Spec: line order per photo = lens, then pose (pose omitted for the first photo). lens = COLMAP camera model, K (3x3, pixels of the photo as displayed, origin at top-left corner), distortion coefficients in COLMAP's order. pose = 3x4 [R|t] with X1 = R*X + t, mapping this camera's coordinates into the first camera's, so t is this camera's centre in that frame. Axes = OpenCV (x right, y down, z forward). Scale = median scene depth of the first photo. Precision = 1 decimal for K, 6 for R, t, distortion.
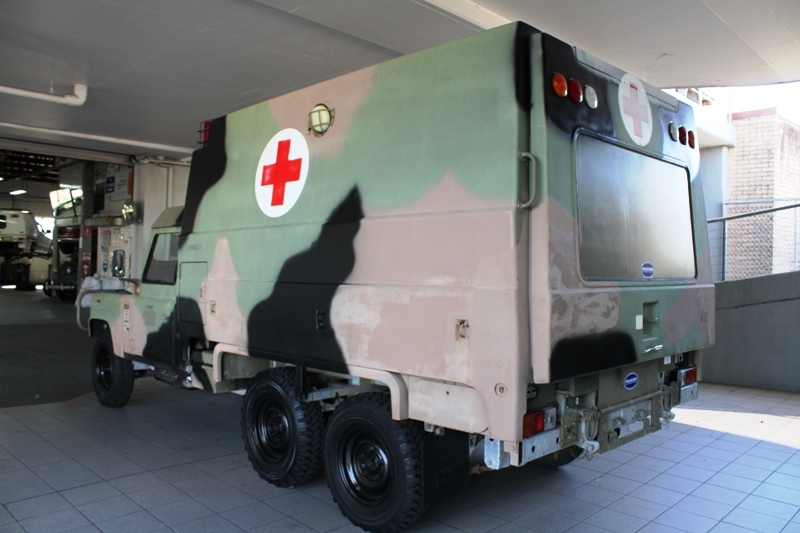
lens RADIAL K [[660.7, 0, 400.0], [0, 660.7, 266.5], [0, 0, 1]] dist [-0.186531, 0.176015]
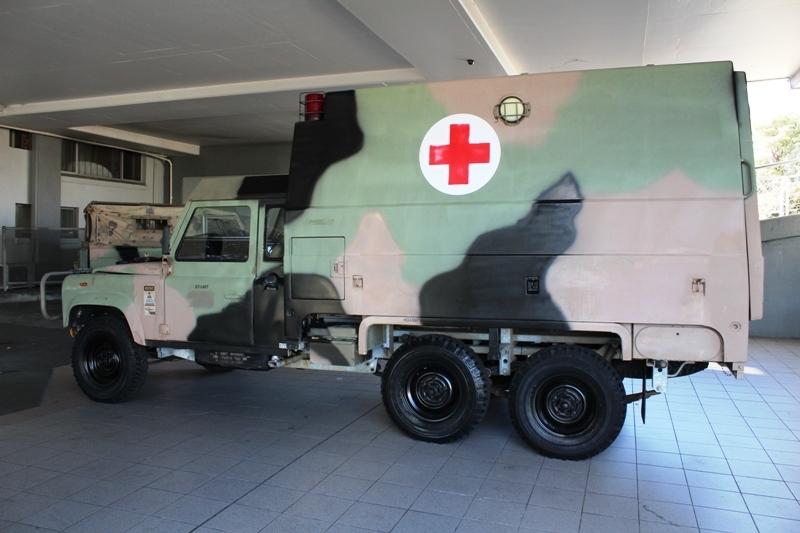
lens RADIAL K [[660.7, 0, 400.0], [0, 660.7, 266.5], [0, 0, 1]] dist [-0.186531, 0.176015]
pose [[0.895442, -0.032429, 0.443996, -0.803026], [0.011354, 0.998682, 0.050044, -0.013554], [-0.445034, -0.039771, 0.894630, 0.066716]]
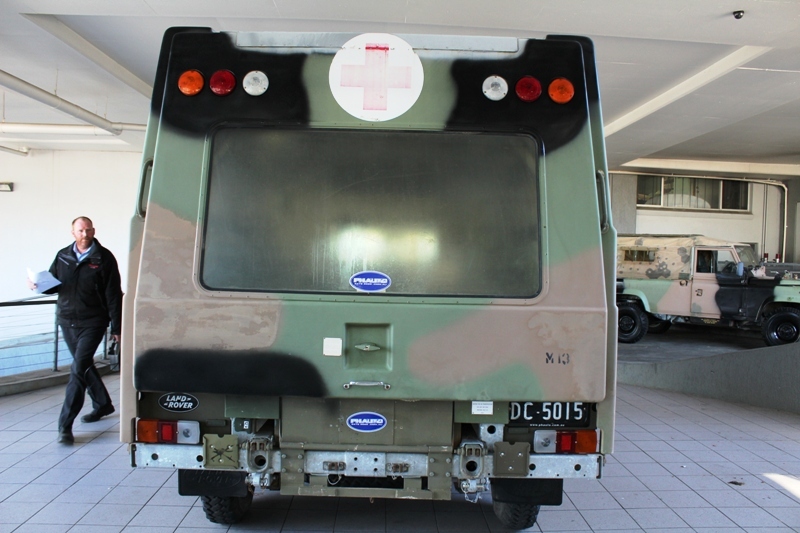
lens RADIAL K [[660.7, 0, 400.0], [0, 660.7, 266.5], [0, 0, 1]] dist [-0.186531, 0.176015]
pose [[0.723623, 0.011537, -0.690099, 0.826781], [-0.014453, 0.999894, 0.001562, -0.012434], [0.690044, 0.008844, 0.723713, 0.393232]]
